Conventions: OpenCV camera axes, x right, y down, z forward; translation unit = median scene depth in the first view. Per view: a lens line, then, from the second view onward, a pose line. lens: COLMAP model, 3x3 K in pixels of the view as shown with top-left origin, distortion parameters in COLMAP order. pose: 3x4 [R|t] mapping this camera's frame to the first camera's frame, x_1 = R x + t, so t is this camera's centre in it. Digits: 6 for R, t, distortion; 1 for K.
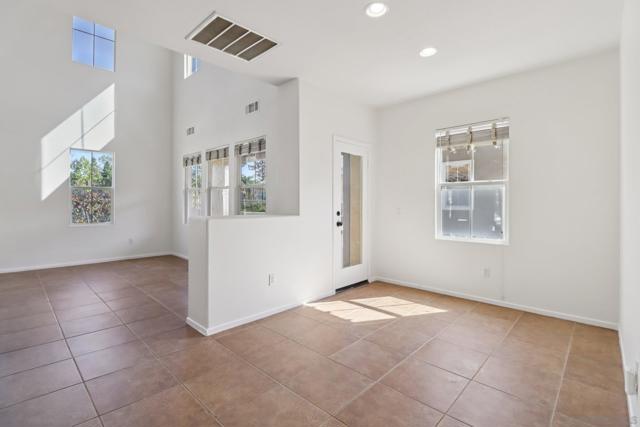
lens RADIAL K [[299.4, 0, 322.6], [0, 299.4, 200.9], [0, 0, 1]] dist [-0.002777, -0.000587]
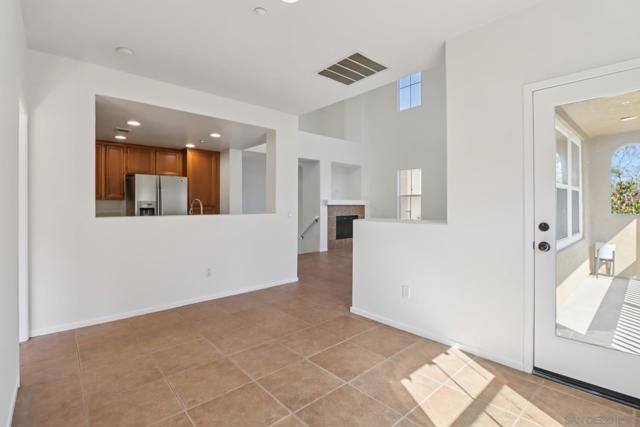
lens RADIAL K [[297.2, 0, 330.5], [0, 297.2, 209.8], [0, 0, 1]] dist [-0.002583, -0.000660]
pose [[-0.067138, 0.003050, -0.997739, 0.675480], [0.019548, 0.999807, 0.001740, 0.005485], [0.997552, -0.019387, -0.067185, 0.758770]]
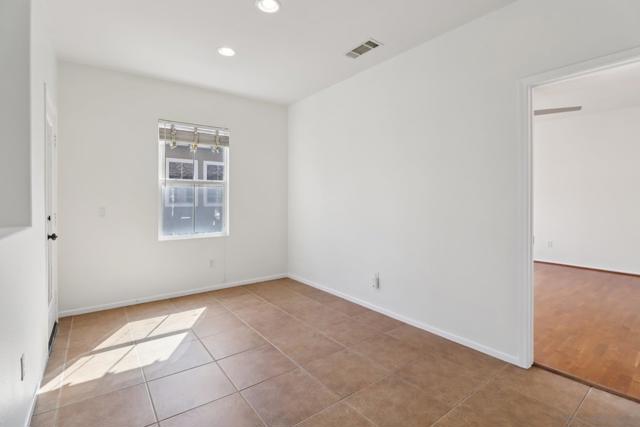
lens RADIAL K [[299.4, 0, 322.6], [0, 299.4, 200.9], [0, 0, 1]] dist [-0.002777, -0.000587]
pose [[0.171581, -0.005297, 0.985156, -0.486563], [-0.005674, 0.999964, 0.006365, -0.001230], [-0.985154, -0.006682, 0.171545, 0.415532]]
